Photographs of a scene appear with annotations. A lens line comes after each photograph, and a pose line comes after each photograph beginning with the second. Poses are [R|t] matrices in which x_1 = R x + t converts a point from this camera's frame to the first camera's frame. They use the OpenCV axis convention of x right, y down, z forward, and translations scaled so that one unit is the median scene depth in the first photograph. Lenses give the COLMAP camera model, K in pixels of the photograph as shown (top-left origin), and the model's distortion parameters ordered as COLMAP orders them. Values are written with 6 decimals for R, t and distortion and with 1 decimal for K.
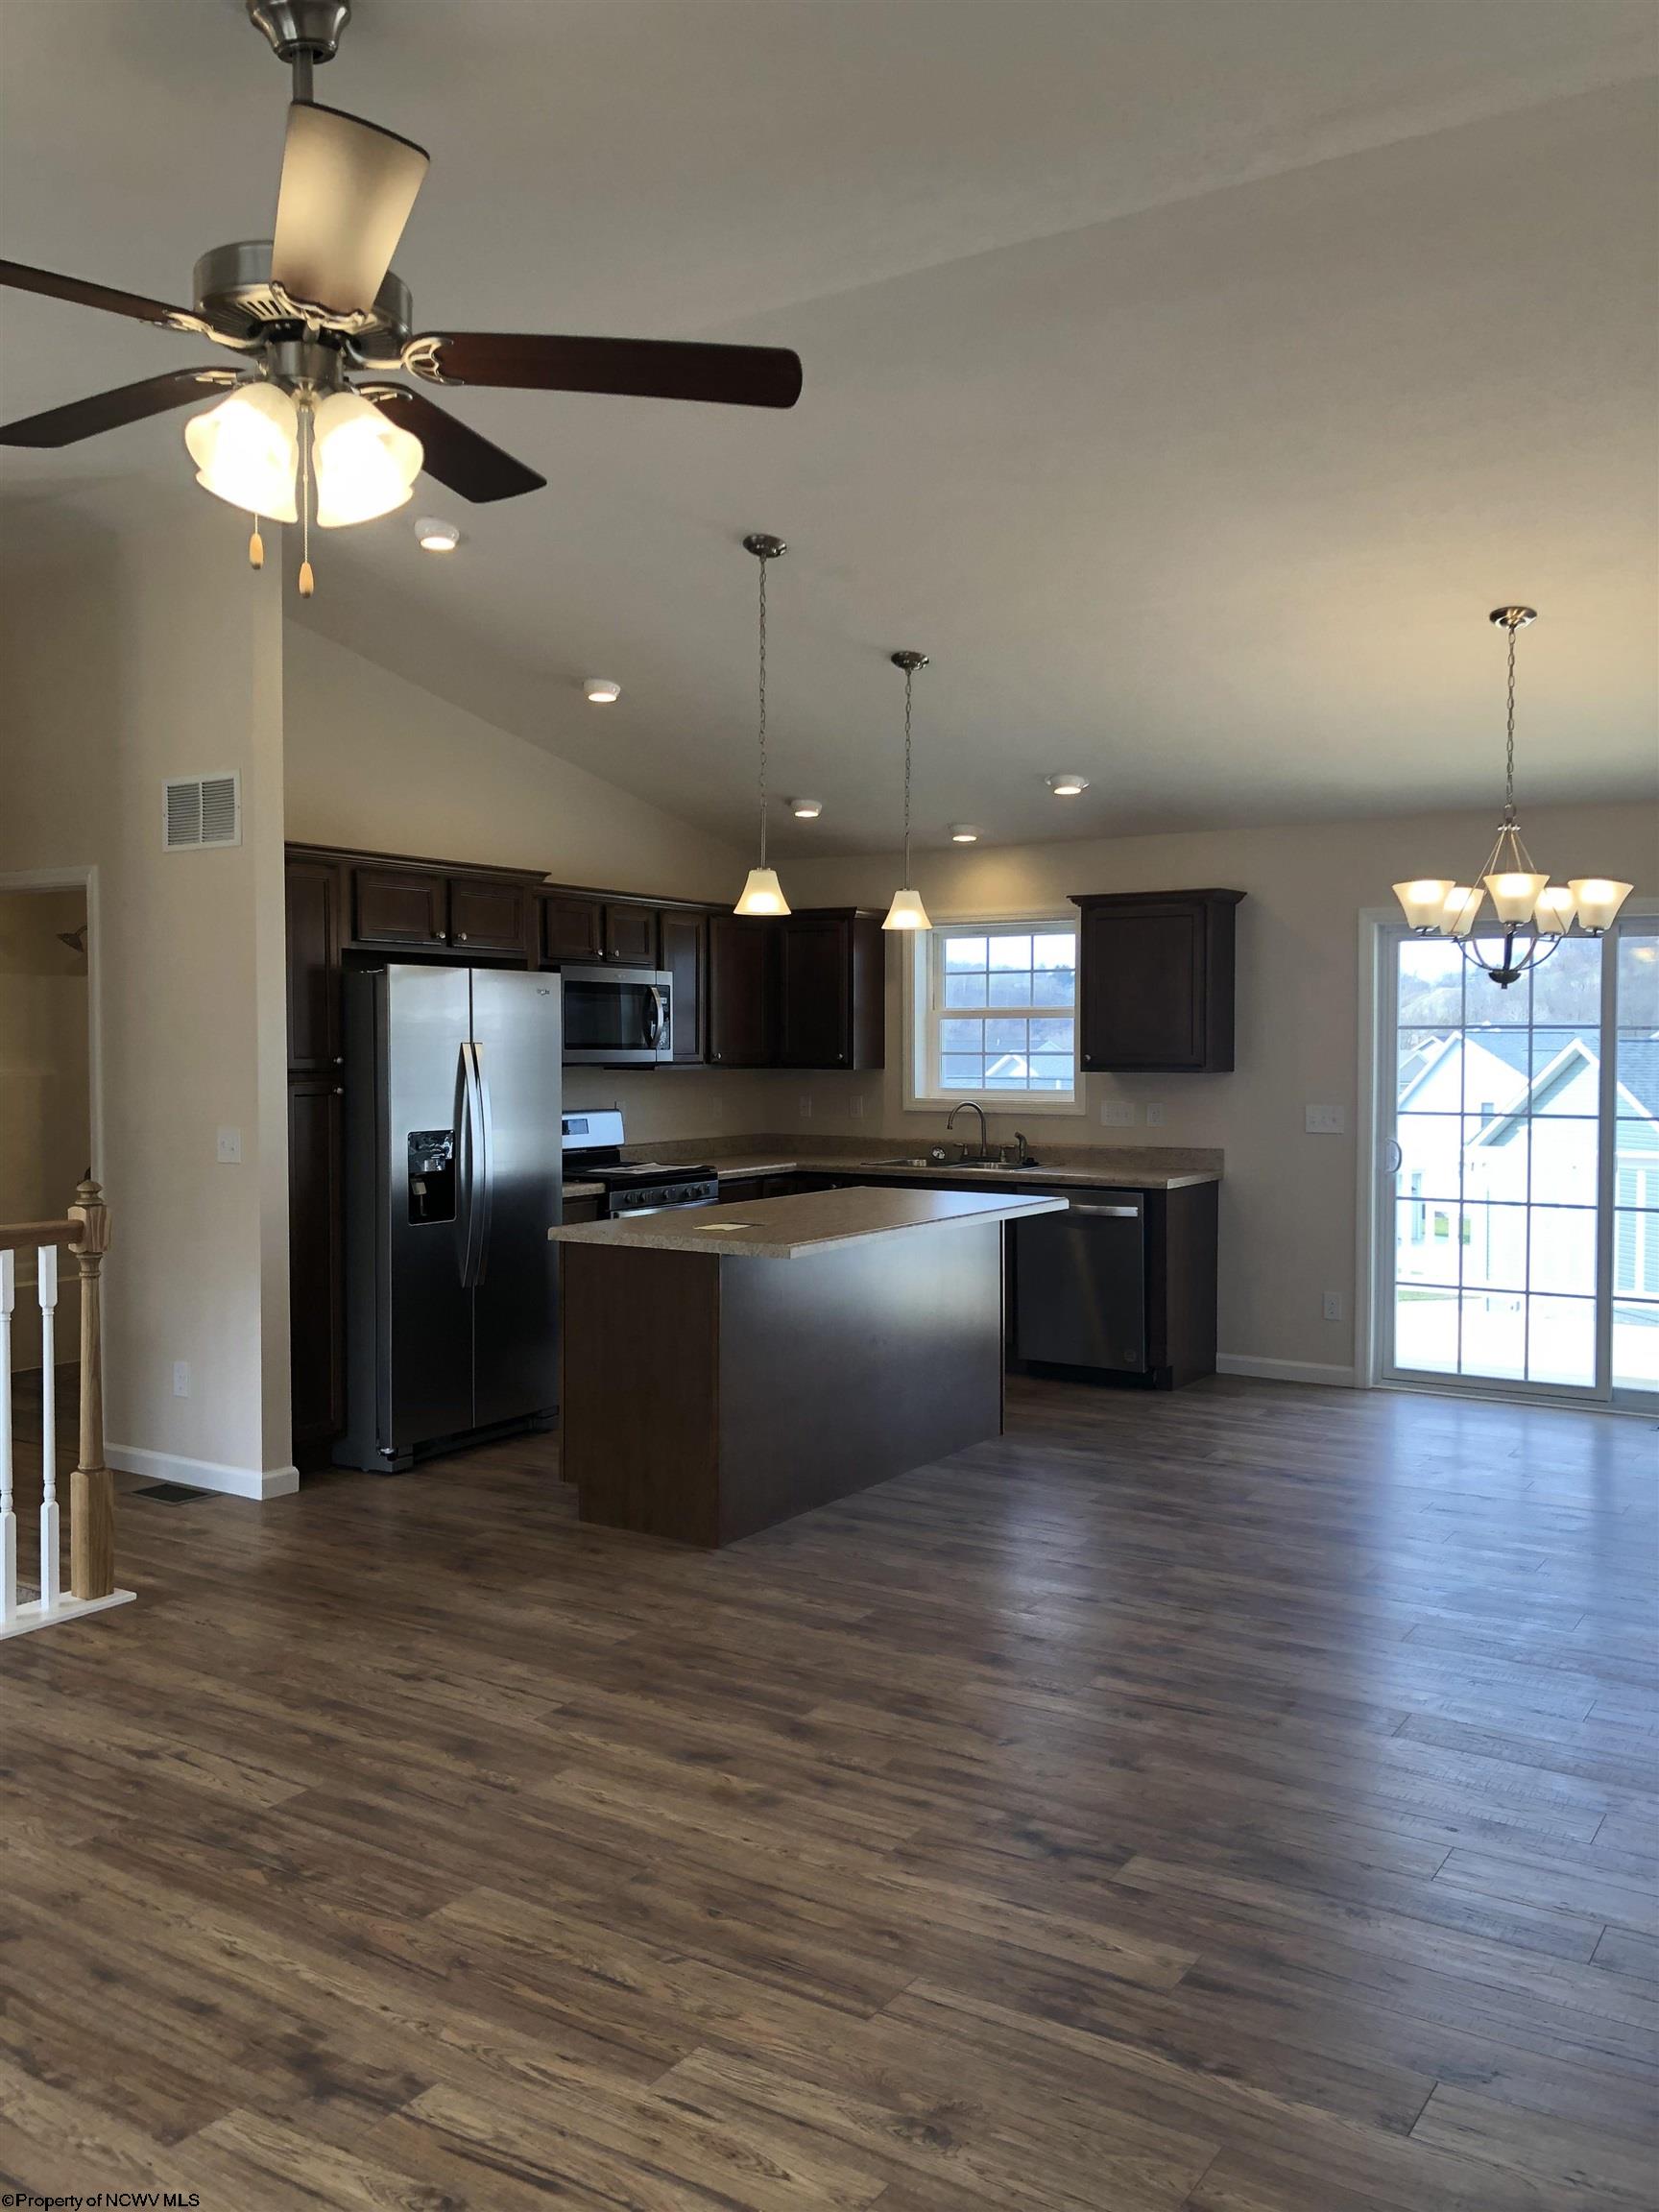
lens RADIAL K [[1833.6, 0, 829.5], [0, 1833.6, 1106.0], [0, 0, 1]] dist [0.010856, 0.009334]
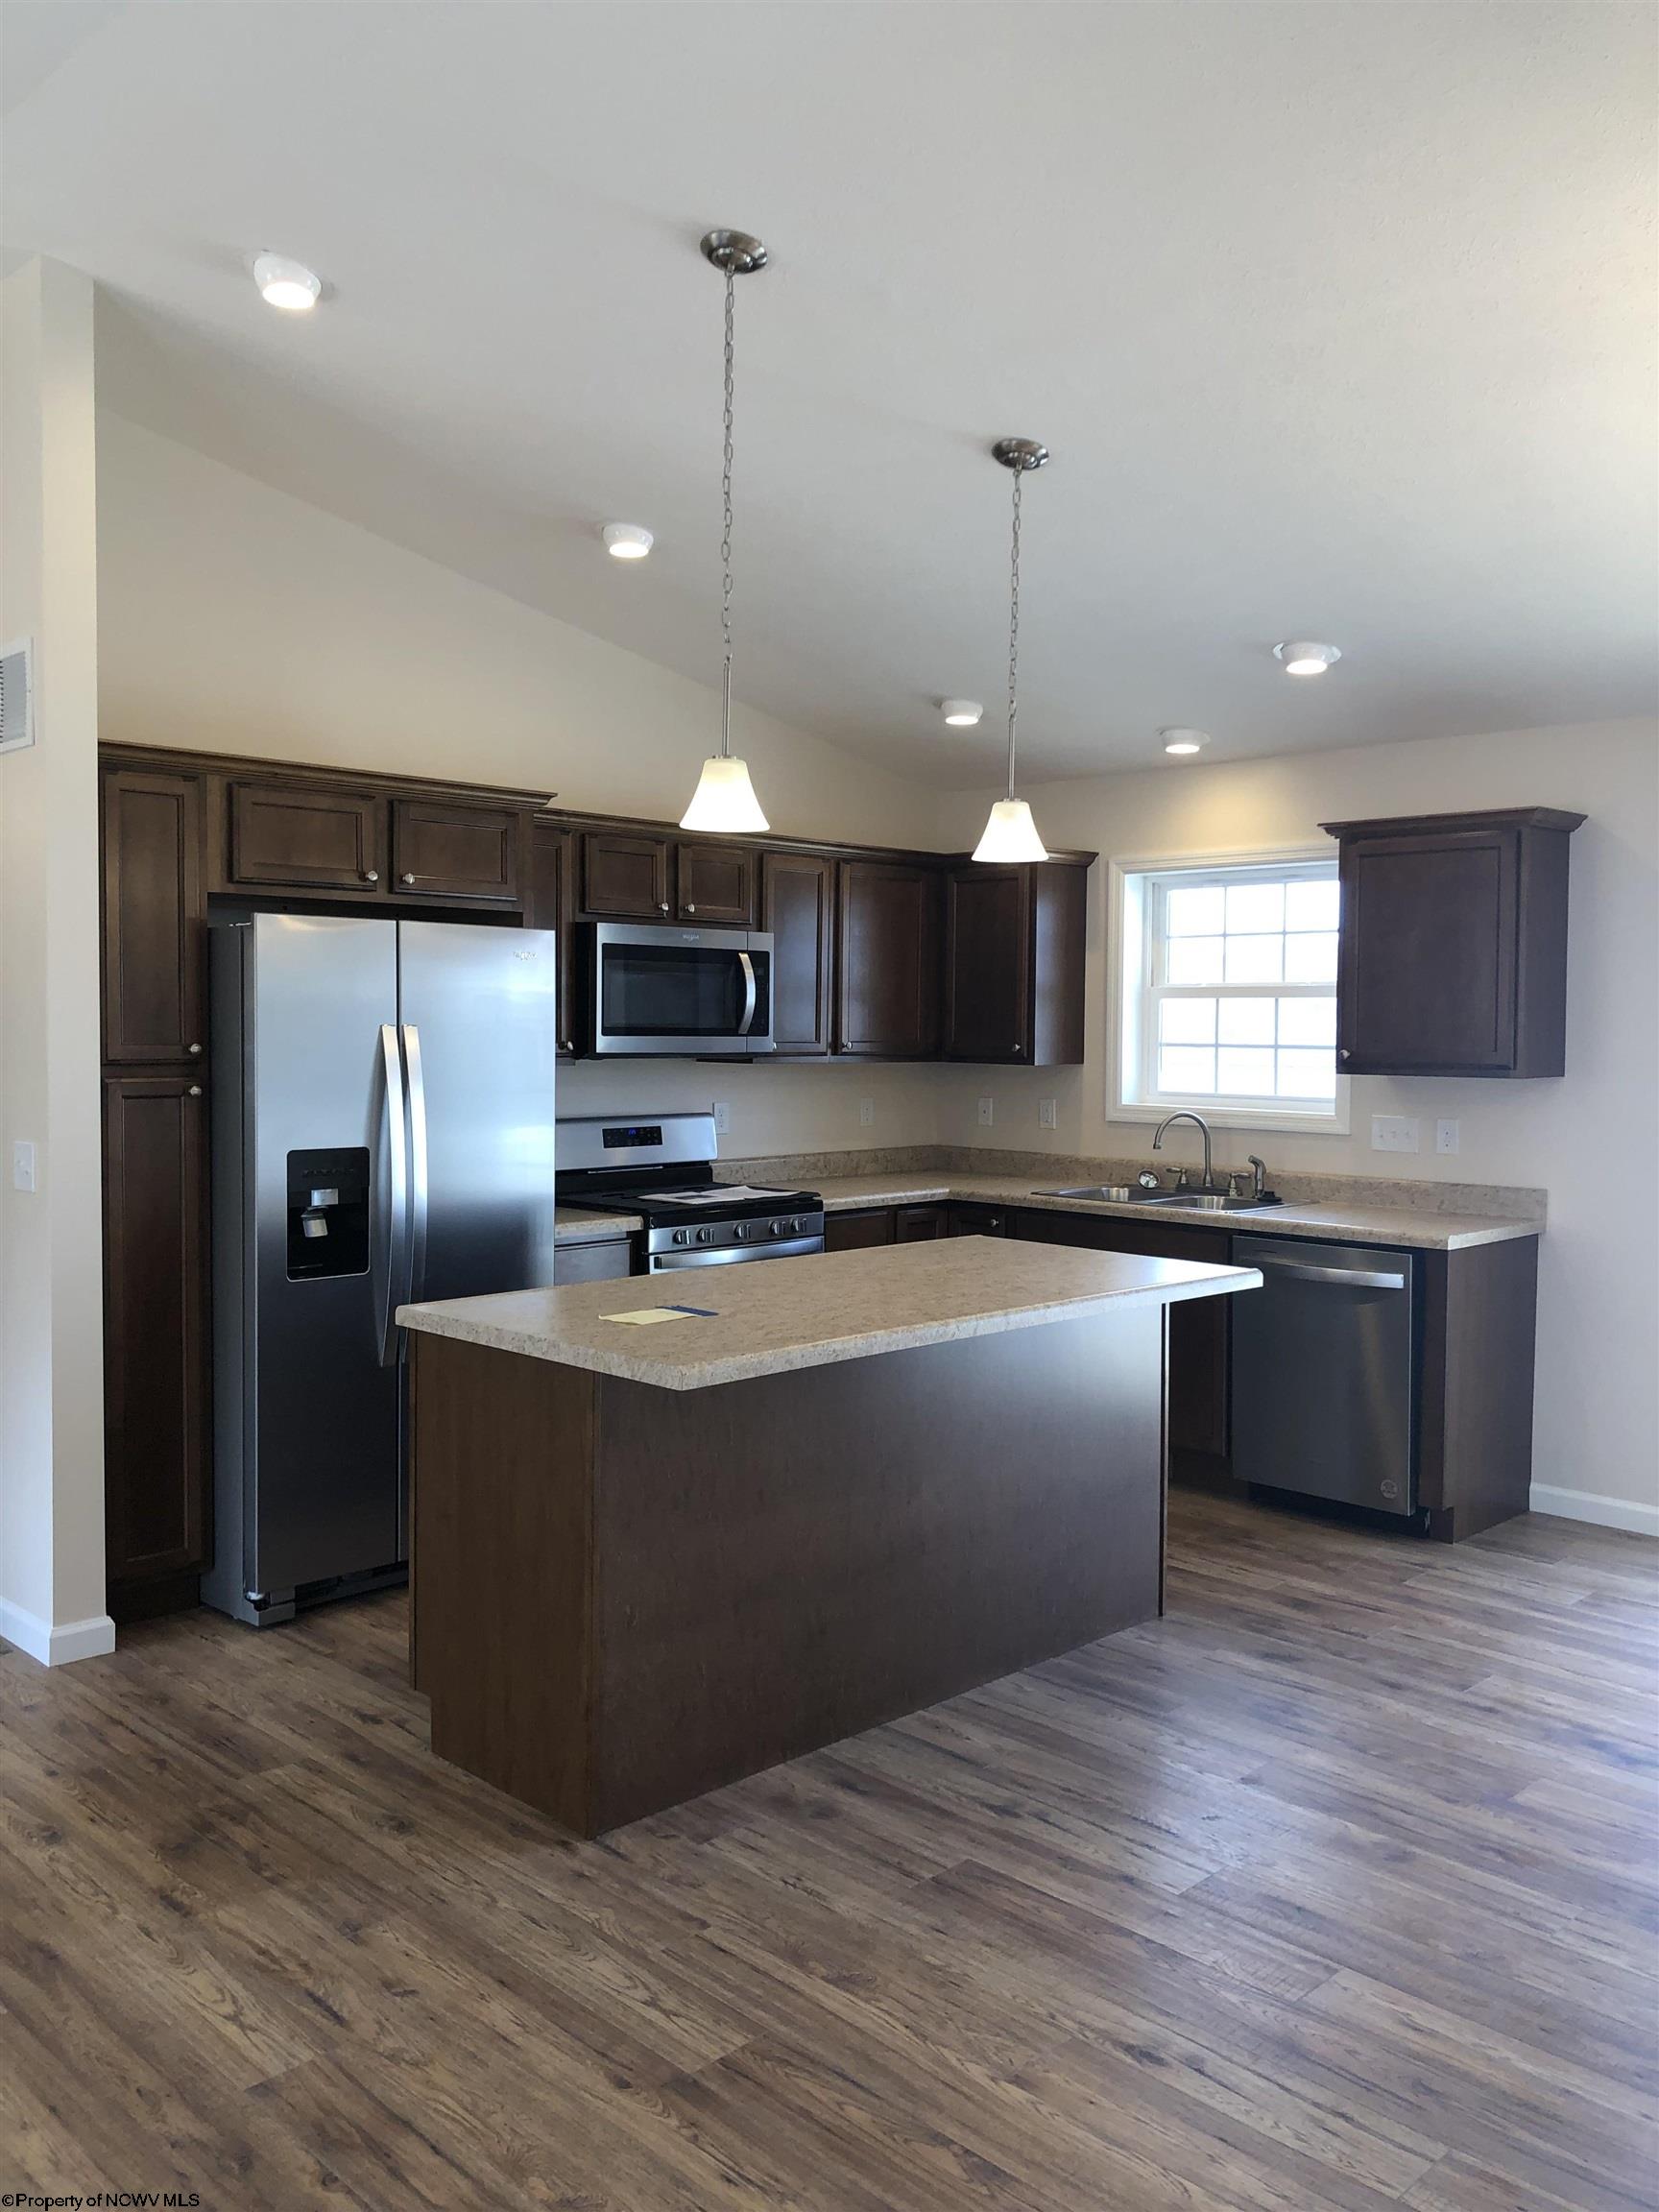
lens RADIAL K [[1833.6, 0, 829.5], [0, 1833.6, 1106.0], [0, 0, 1]] dist [0.010856, 0.009334]
pose [[0.977342, 0.019385, -0.210777, 0.103145], [-0.017102, 0.999774, 0.012645, -0.012937], [0.210975, -0.008754, 0.977452, 0.287224]]
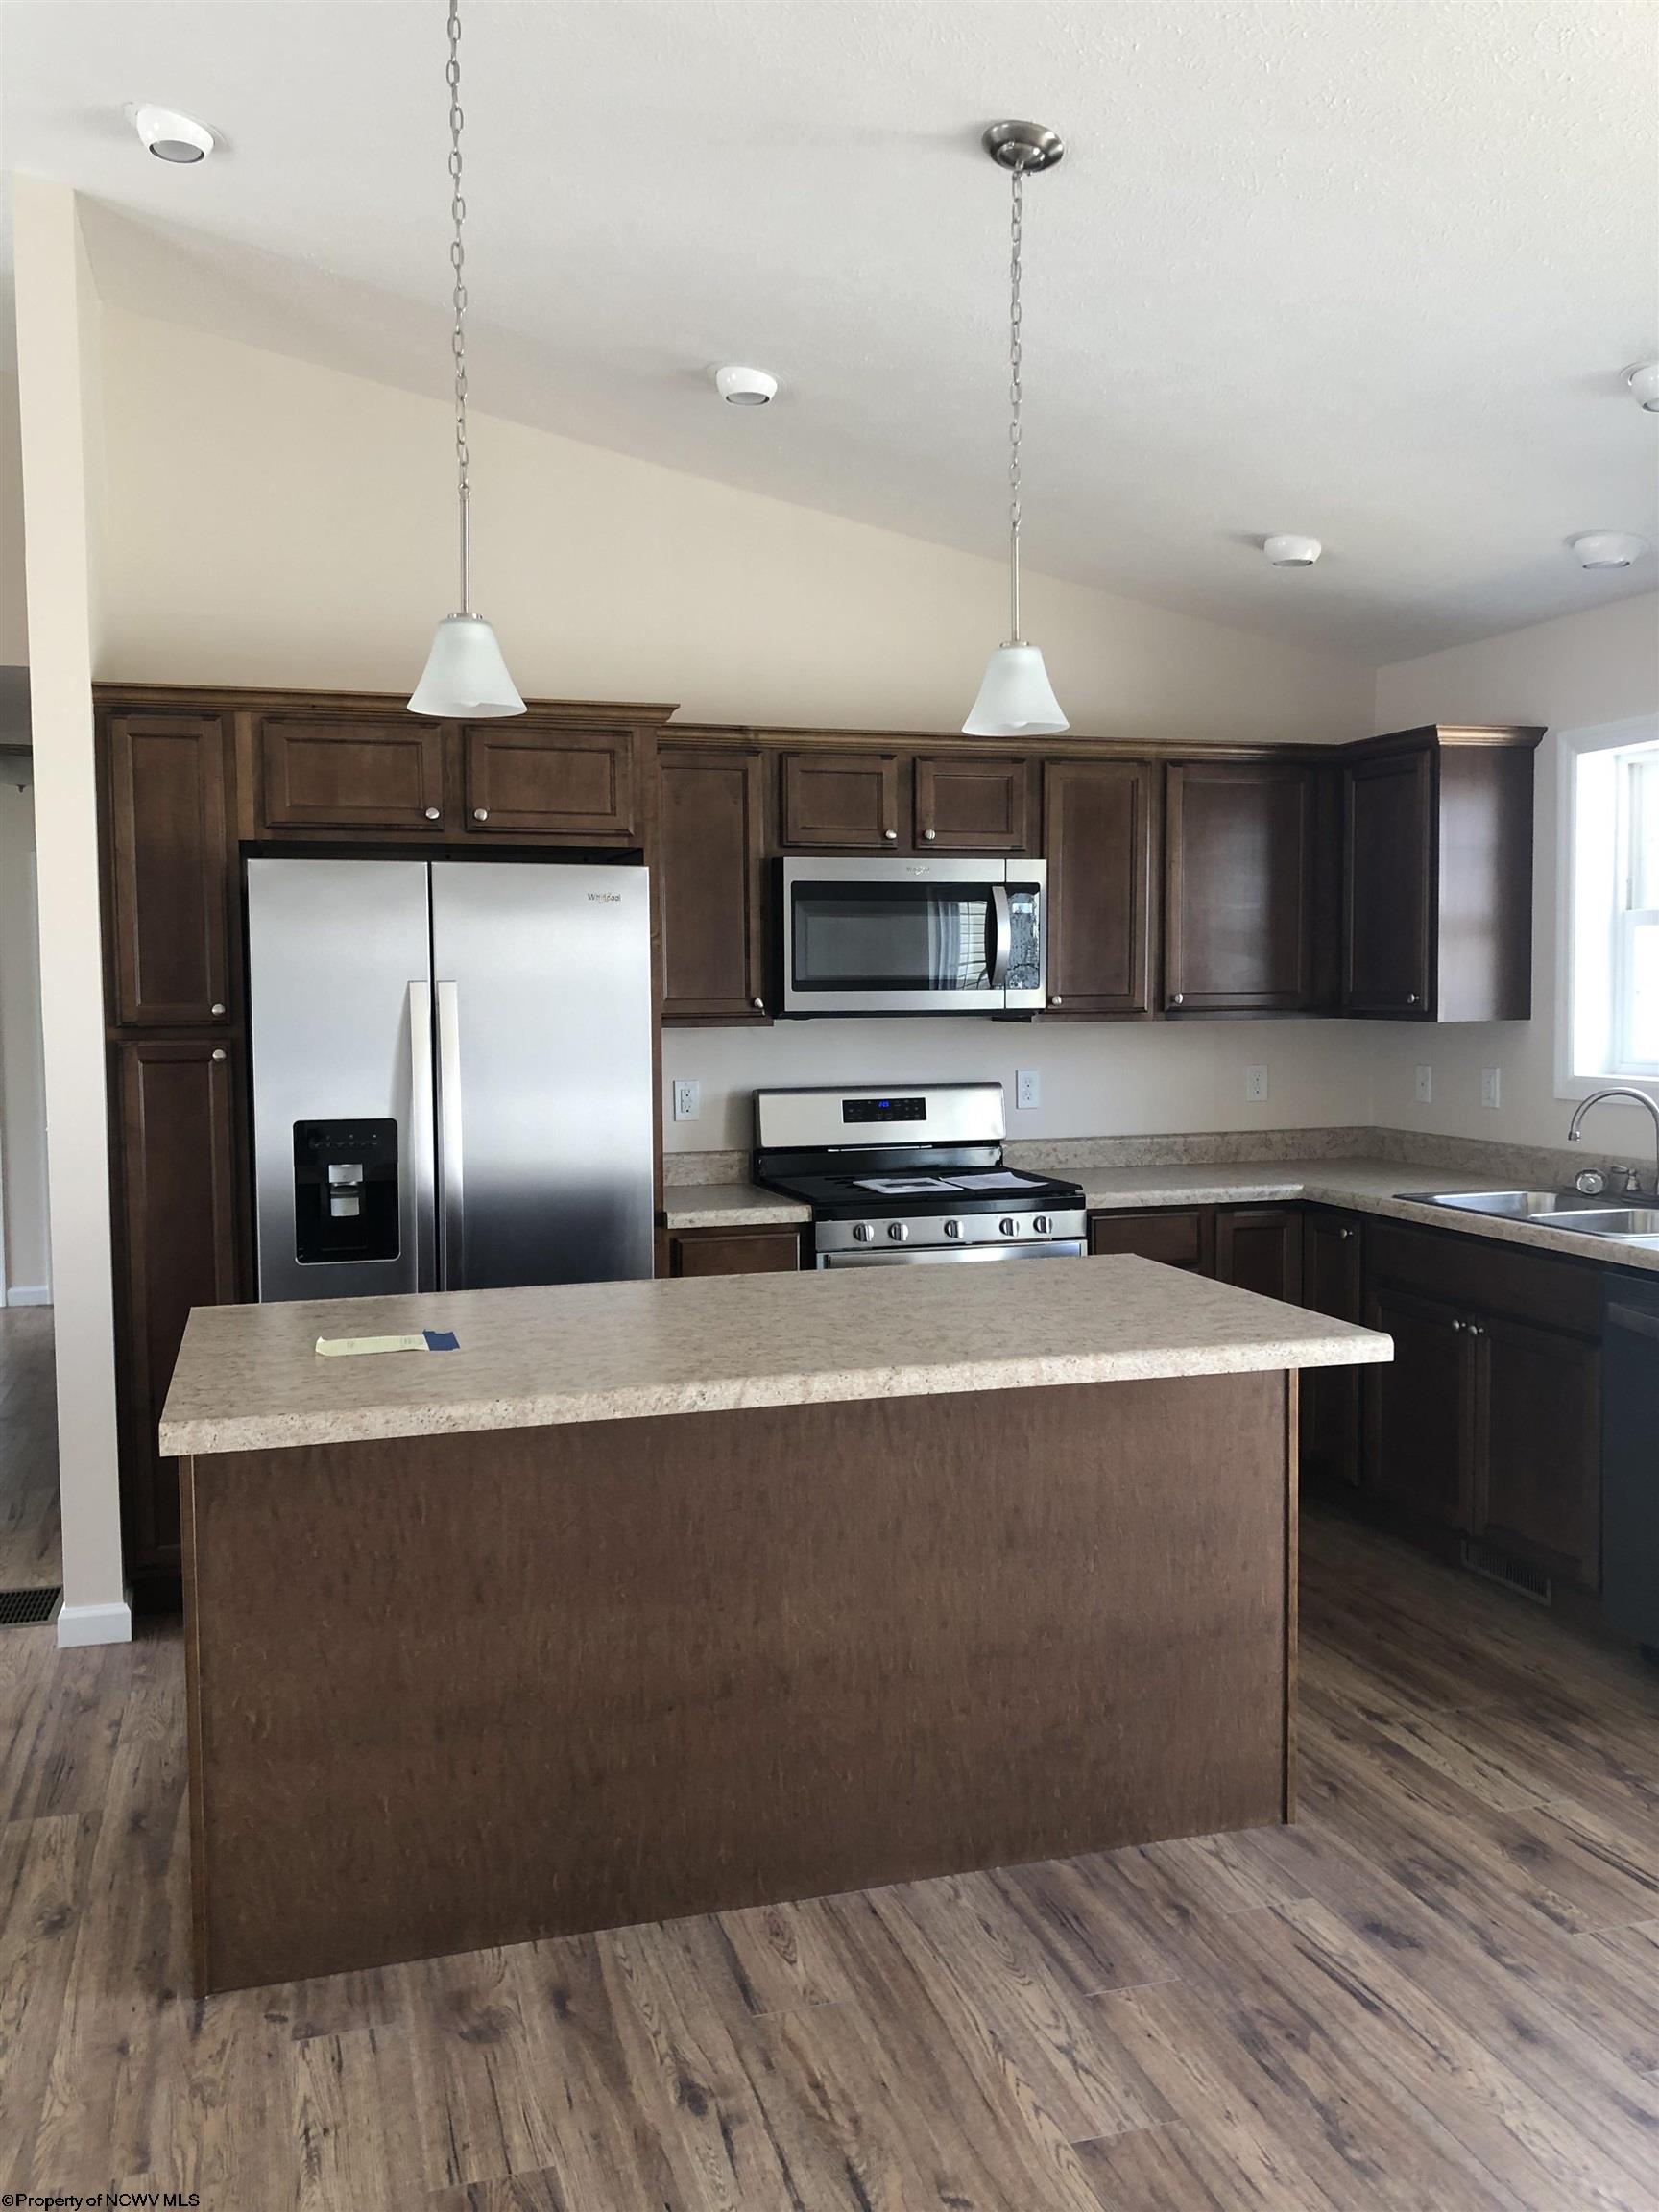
lens RADIAL K [[1821.6, 0, 794.7], [0, 1821.6, 1113.3], [0, 0, 1]] dist [0.013749, 0.015795]
pose [[0.754443, 0.040887, -0.655091, 0.266760], [-0.014955, 0.998870, 0.045120, -0.016611], [0.656196, -0.024243, 0.754201, 0.520563]]
